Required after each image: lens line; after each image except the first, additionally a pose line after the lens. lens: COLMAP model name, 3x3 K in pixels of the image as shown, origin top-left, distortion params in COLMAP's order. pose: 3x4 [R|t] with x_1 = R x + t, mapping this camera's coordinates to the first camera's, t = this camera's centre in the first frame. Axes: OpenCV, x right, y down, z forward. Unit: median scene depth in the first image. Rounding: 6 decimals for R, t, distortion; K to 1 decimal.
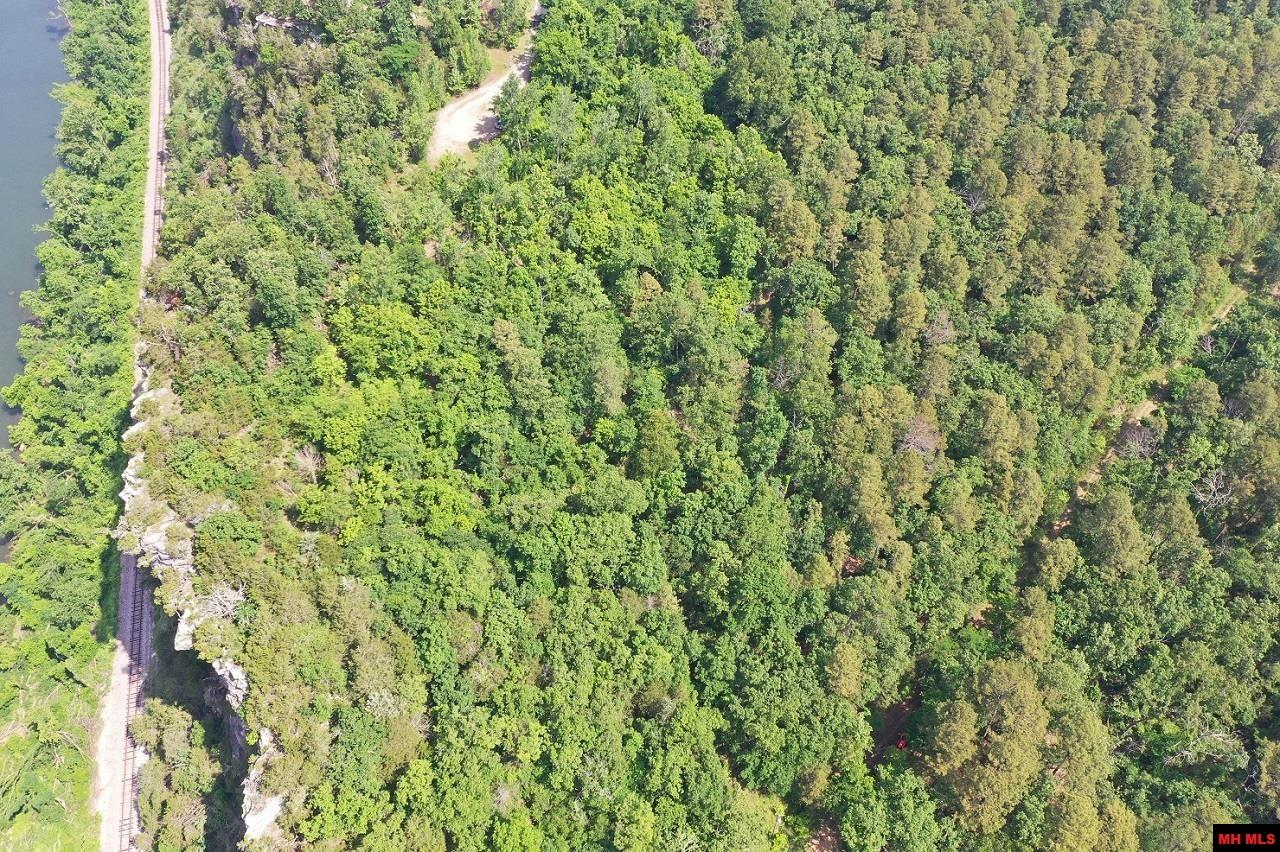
lens RADIAL K [[991.4, 0, 640.0], [0, 991.4, 426.0], [0, 0, 1]] dist [-0.001054, -0.002239]
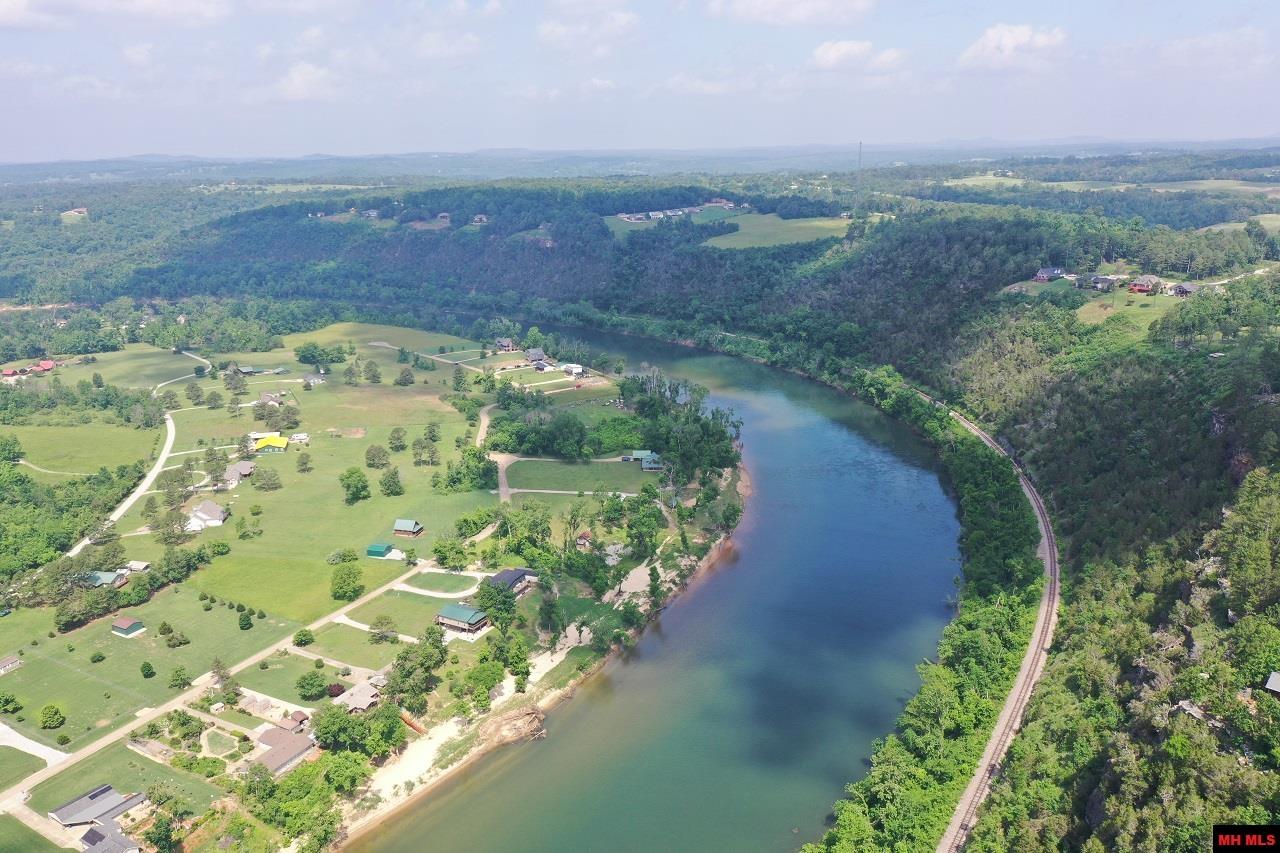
lens RADIAL K [[991.4, 0, 640.0], [0, 991.4, 426.5], [0, 0, 1]] dist [-0.001054, -0.002239]
pose [[0.669728, 0.187056, -0.718661, -0.101366], [-0.546578, 0.779292, -0.306525, -0.060648], [0.502709, 0.598093, 0.624154, 0.058829]]
